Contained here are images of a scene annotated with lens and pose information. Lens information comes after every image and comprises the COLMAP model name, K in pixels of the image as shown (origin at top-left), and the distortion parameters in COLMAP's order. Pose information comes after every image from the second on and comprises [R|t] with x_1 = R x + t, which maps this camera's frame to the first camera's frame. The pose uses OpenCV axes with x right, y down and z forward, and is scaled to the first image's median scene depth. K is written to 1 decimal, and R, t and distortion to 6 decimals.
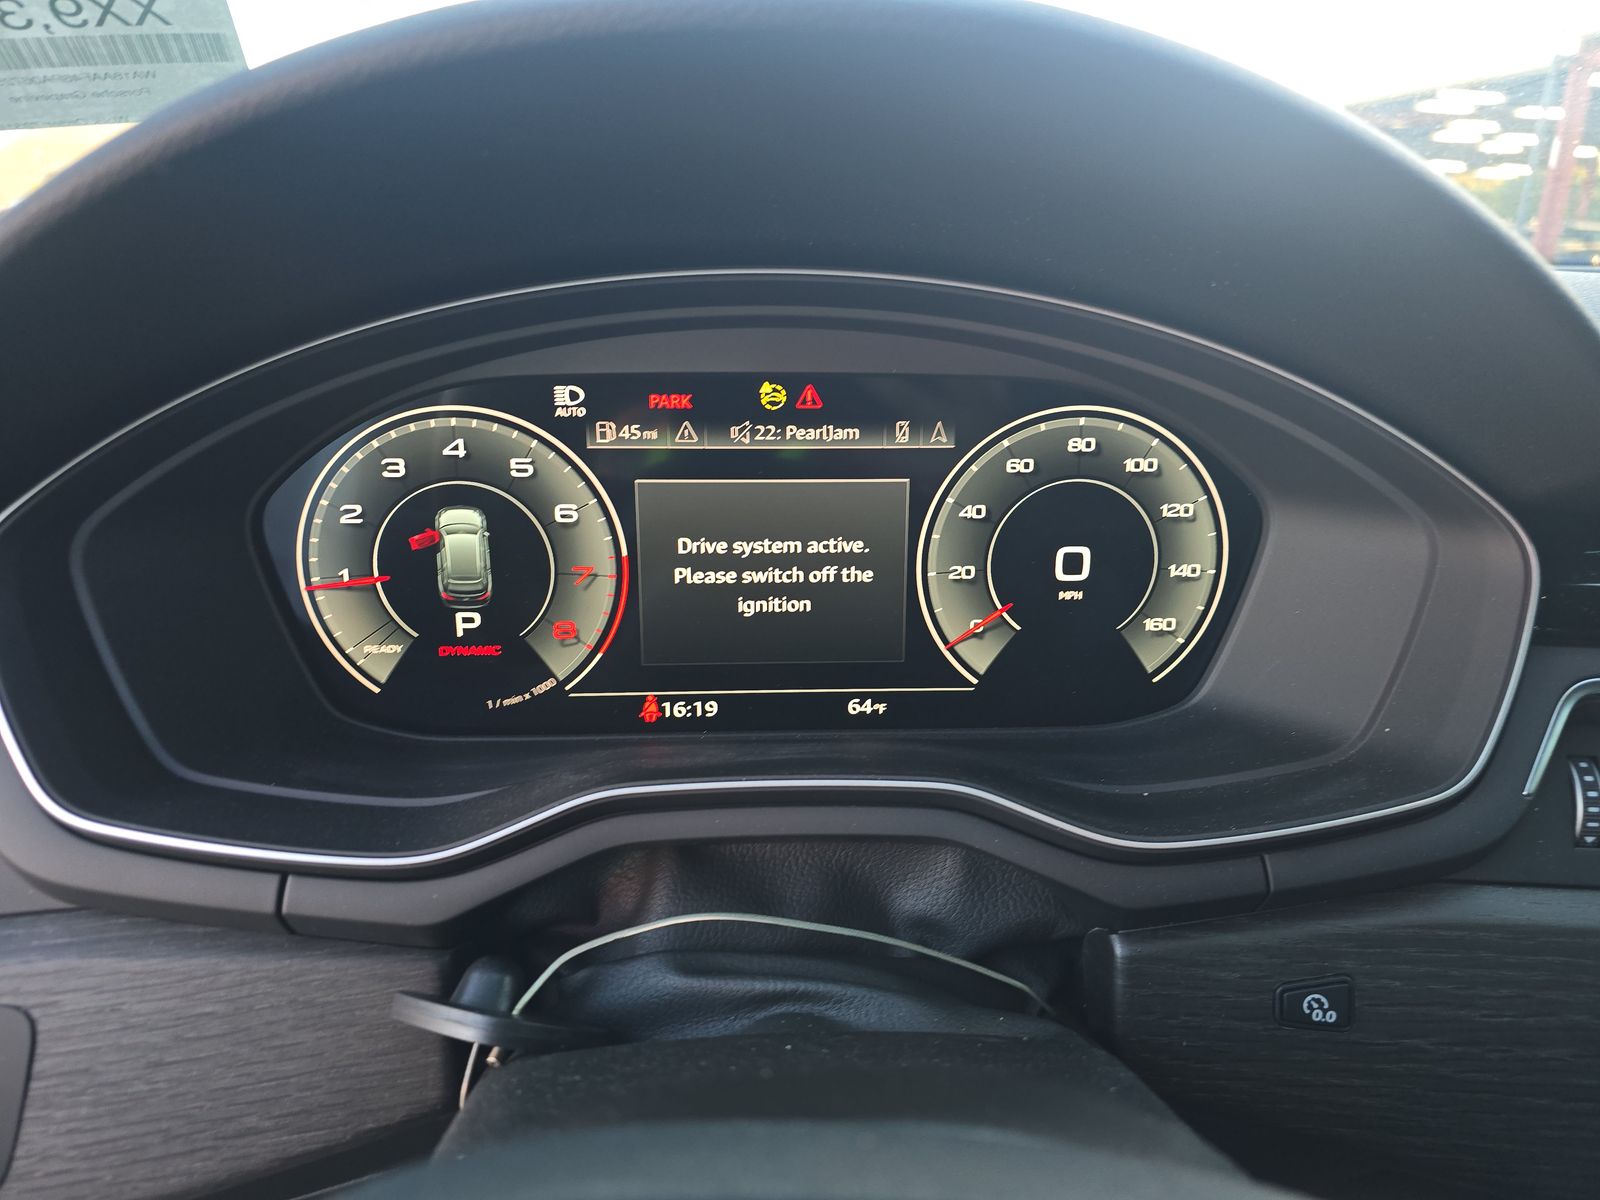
lens RADIAL K [[1079.4, 0, 805.1], [0, 1079.4, 625.8], [0, 0, 1]] dist [0.000931, -0.020914]
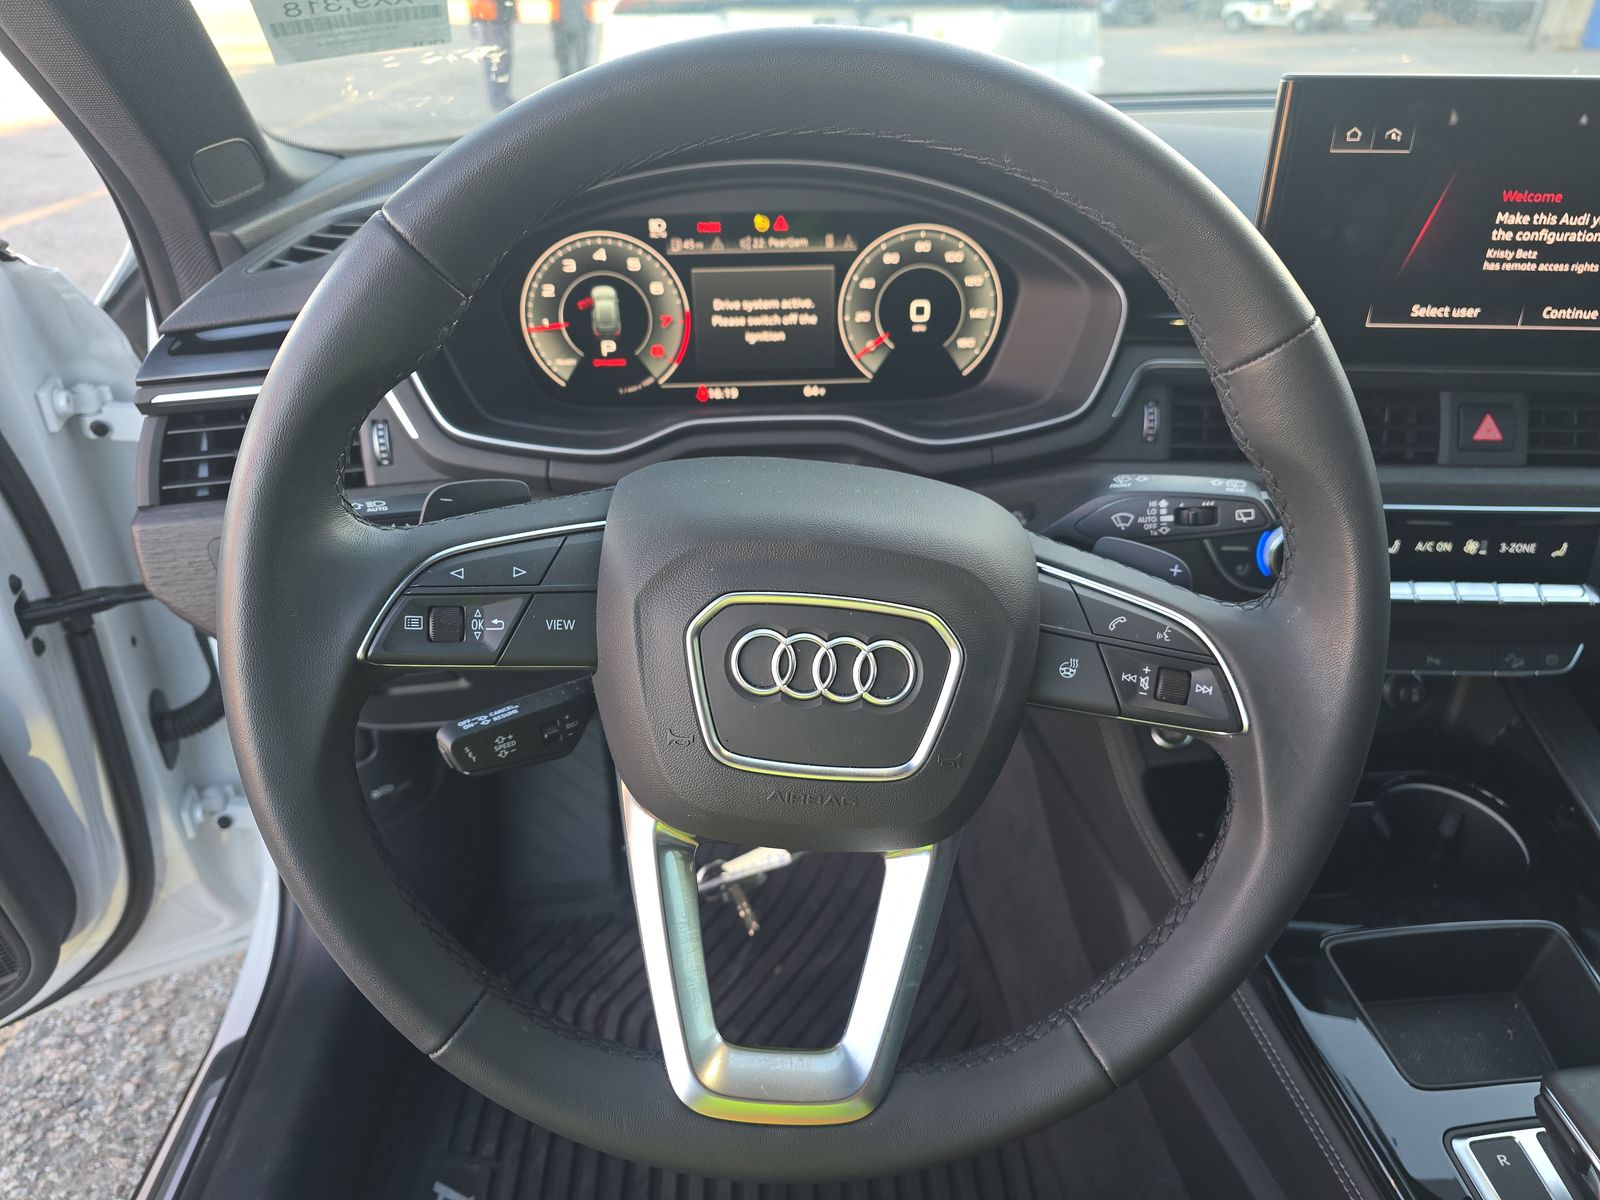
lens RADIAL K [[1079.4, 0, 805.1], [0, 1079.4, 625.8], [0, 0, 1]] dist [0.000931, -0.020914]
pose [[0.999827, -0.018332, 0.003240, 0.027349], [0.017267, 0.978287, 0.206533, 0.091767], [-0.006956, -0.206441, 0.978434, -1.012774]]
